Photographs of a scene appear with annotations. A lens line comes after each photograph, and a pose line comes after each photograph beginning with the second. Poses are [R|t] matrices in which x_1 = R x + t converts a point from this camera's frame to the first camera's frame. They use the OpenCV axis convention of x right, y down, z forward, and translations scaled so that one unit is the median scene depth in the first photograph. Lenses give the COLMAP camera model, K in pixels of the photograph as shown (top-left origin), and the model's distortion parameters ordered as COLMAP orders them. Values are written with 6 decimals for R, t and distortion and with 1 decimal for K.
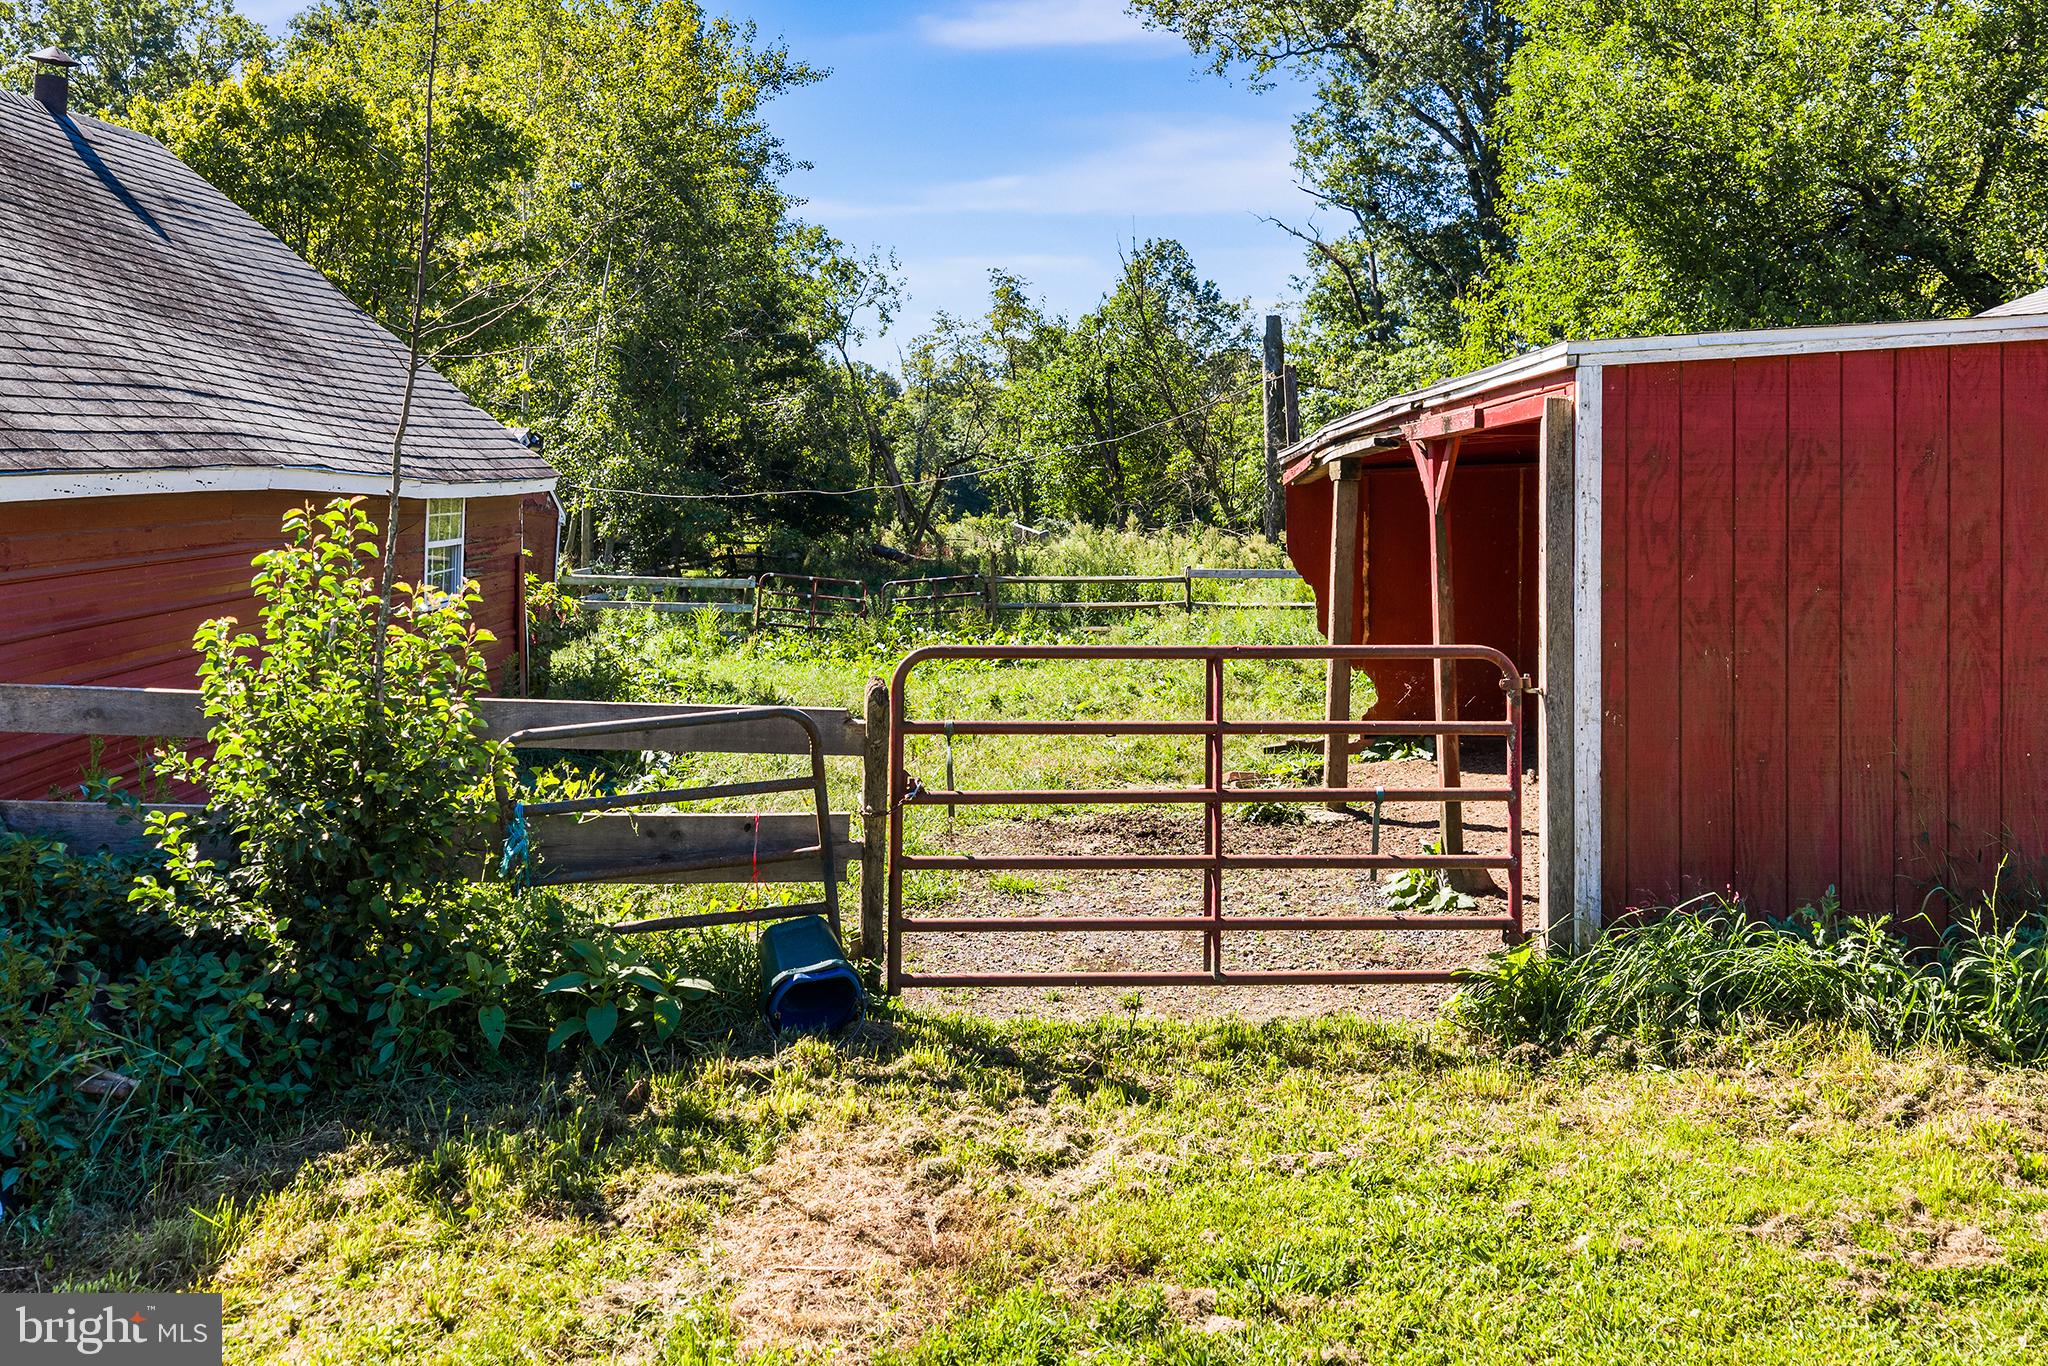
lens RADIAL K [[1825.0, 0, 972.8], [0, 1825.0, 520.6], [0, 0, 1]] dist [0.012256, -0.001925]
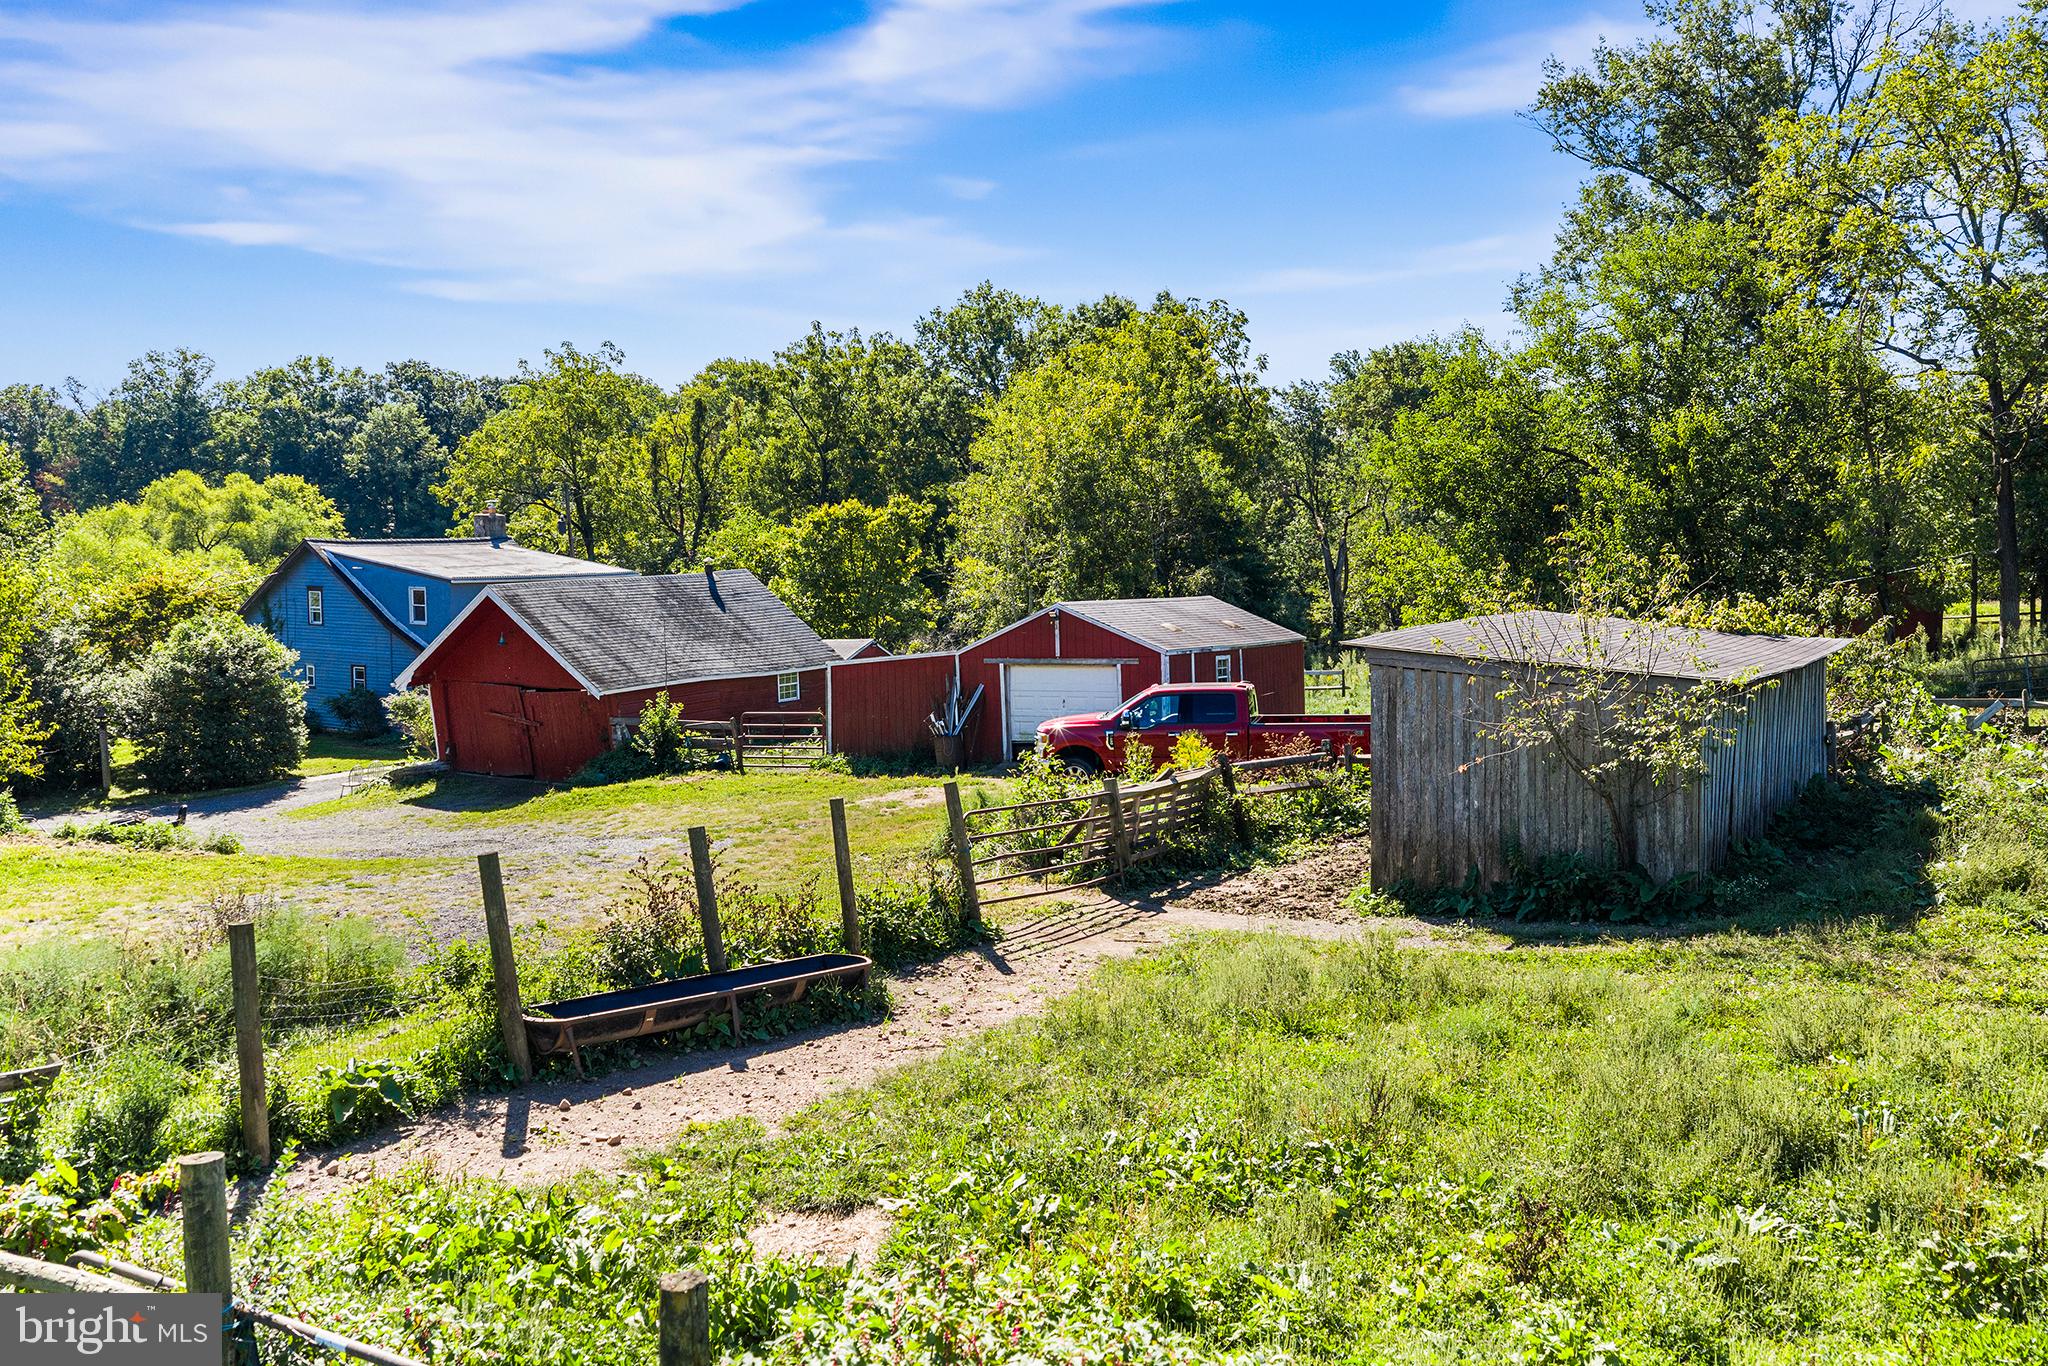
lens RADIAL K [[1669.8, 0, 1039.6], [0, 1669.8, 680.9], [0, 0, 1]] dist [-0.007897, -0.009287]
pose [[0.868344, -0.007972, -0.495898, 2.708188], [0.036999, 0.998126, 0.048741, -0.206158], [0.494580, -0.060672, 0.867012, -2.531327]]
